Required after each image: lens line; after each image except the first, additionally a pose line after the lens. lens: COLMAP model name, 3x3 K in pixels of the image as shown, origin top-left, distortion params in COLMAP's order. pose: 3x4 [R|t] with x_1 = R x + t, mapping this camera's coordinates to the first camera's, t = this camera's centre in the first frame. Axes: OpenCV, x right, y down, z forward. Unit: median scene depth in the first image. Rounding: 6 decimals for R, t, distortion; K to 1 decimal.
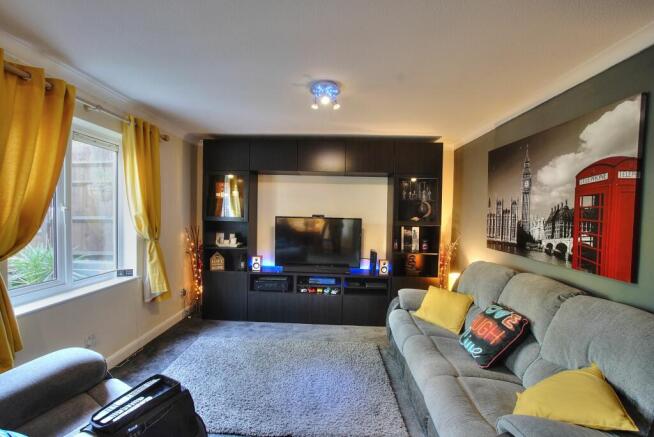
lens RADIAL K [[288.9, 0, 325.0], [0, 288.9, 223.9], [0, 0, 1]] dist [-0.028833, 0.003438]
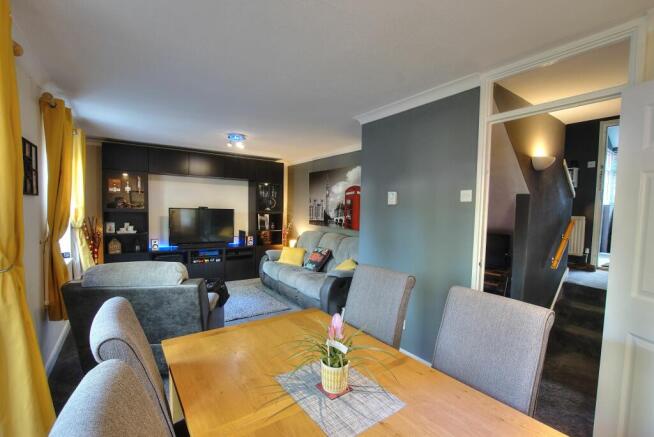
lens RADIAL K [[288.9, 0, 323.9], [0, 288.9, 220.4], [0, 0, 1]] dist [-0.028833, 0.003438]
pose [[0.803293, -0.029647, 0.594845, -0.434121], [0.017094, 0.999497, 0.026729, 0.008754], [-0.595338, -0.011303, 0.803396, -0.518384]]
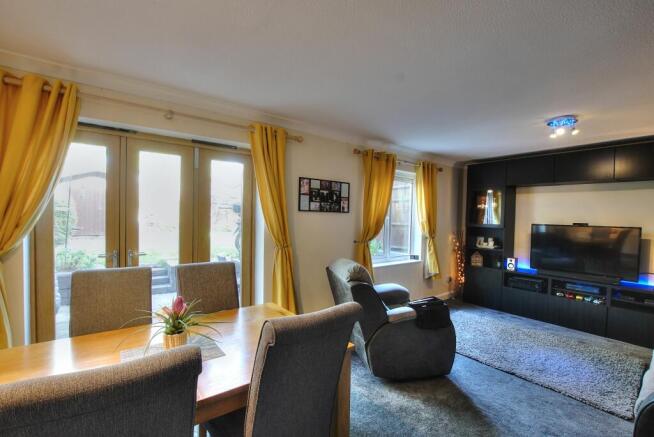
lens RADIAL K [[288.9, 0, 324.6], [0, 288.9, 225.3], [0, 0, 1]] dist [-0.028833, 0.003438]
pose [[0.633614, 0.015012, -0.773503, 0.199581], [-0.034555, 0.999363, -0.008910, 0.018838], [0.772877, 0.032374, 0.633729, -0.368097]]
